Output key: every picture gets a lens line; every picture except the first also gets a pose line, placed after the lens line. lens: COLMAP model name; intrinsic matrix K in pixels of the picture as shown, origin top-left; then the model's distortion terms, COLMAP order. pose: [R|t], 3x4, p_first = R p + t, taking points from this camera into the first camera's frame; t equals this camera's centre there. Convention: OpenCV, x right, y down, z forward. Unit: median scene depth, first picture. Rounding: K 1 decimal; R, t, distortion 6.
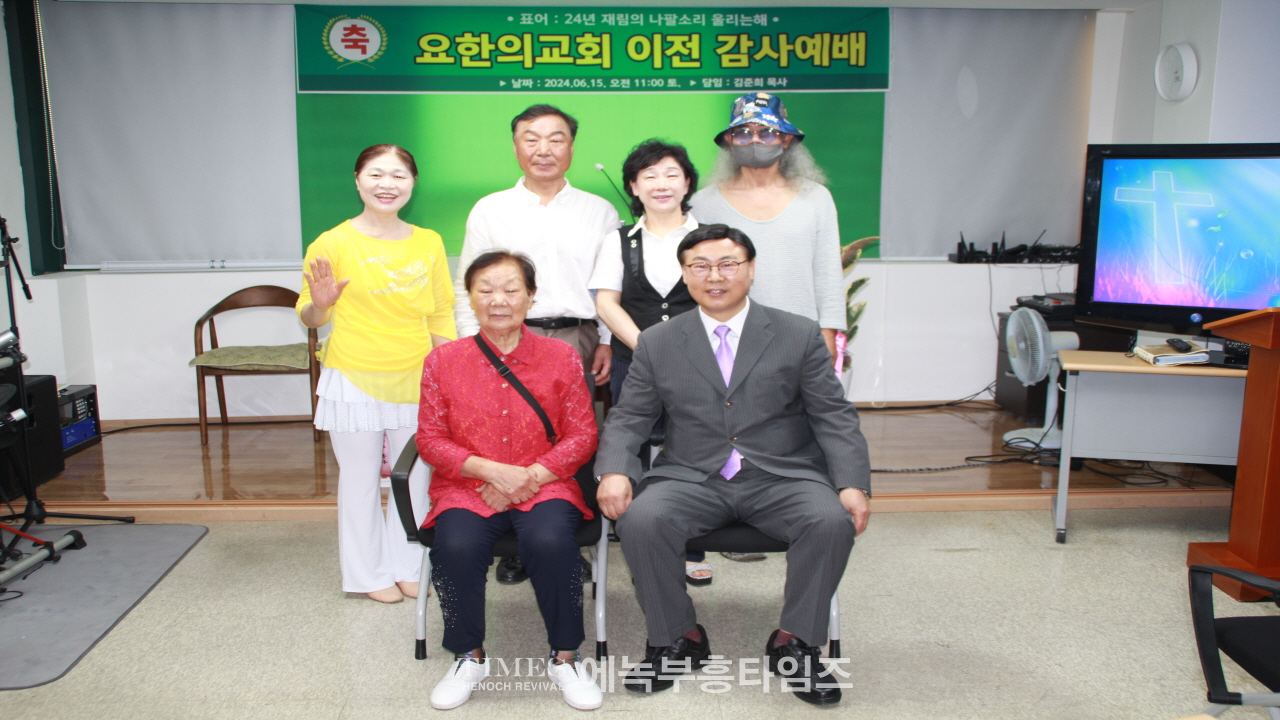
lens RADIAL K [[1072.6, 0, 637.0], [0, 1072.6, 364.0], [0, 0, 1]] dist [-0.071309, 0.002929]
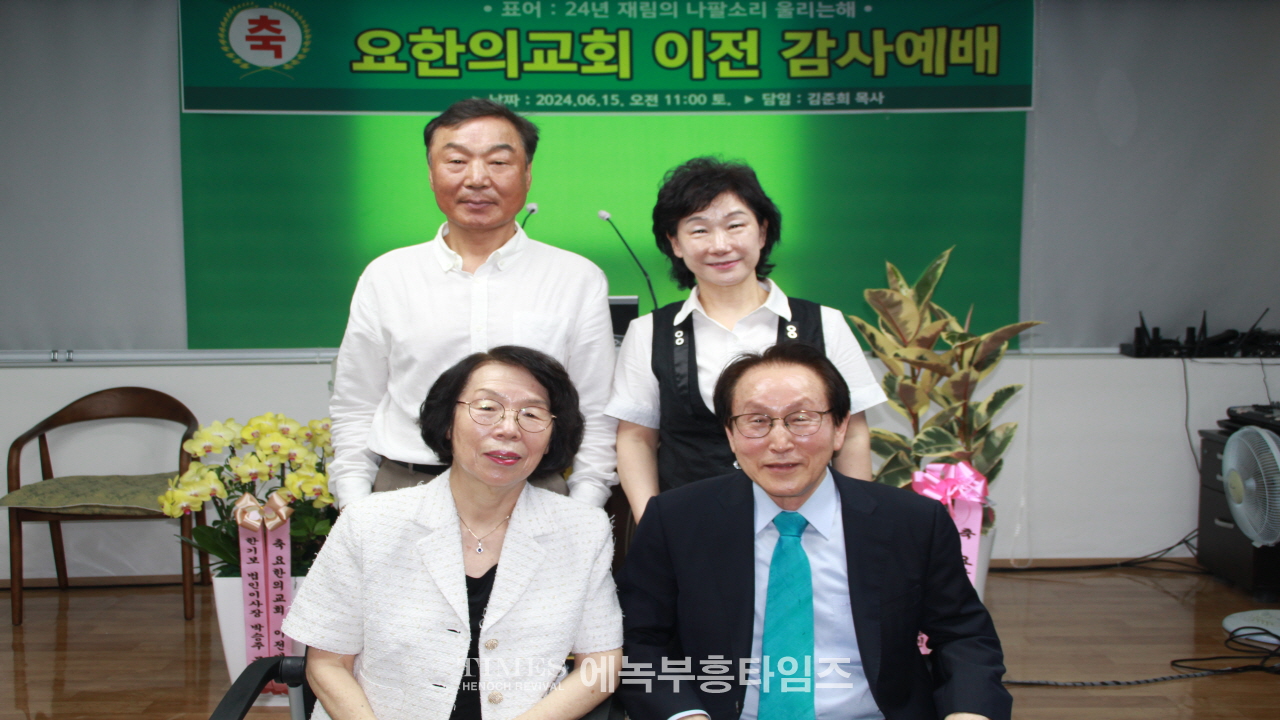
lens RADIAL K [[1273.0, 0, 648.7], [0, 1273.0, 367.6], [0, 0, 1]] dist [-0.015125, 0.018949]
pose [[0.999447, 0.003427, -0.033082, 0.015379], [-0.005879, 0.997217, -0.074316, -0.026834], [0.032735, 0.074469, 0.996686, 0.184211]]
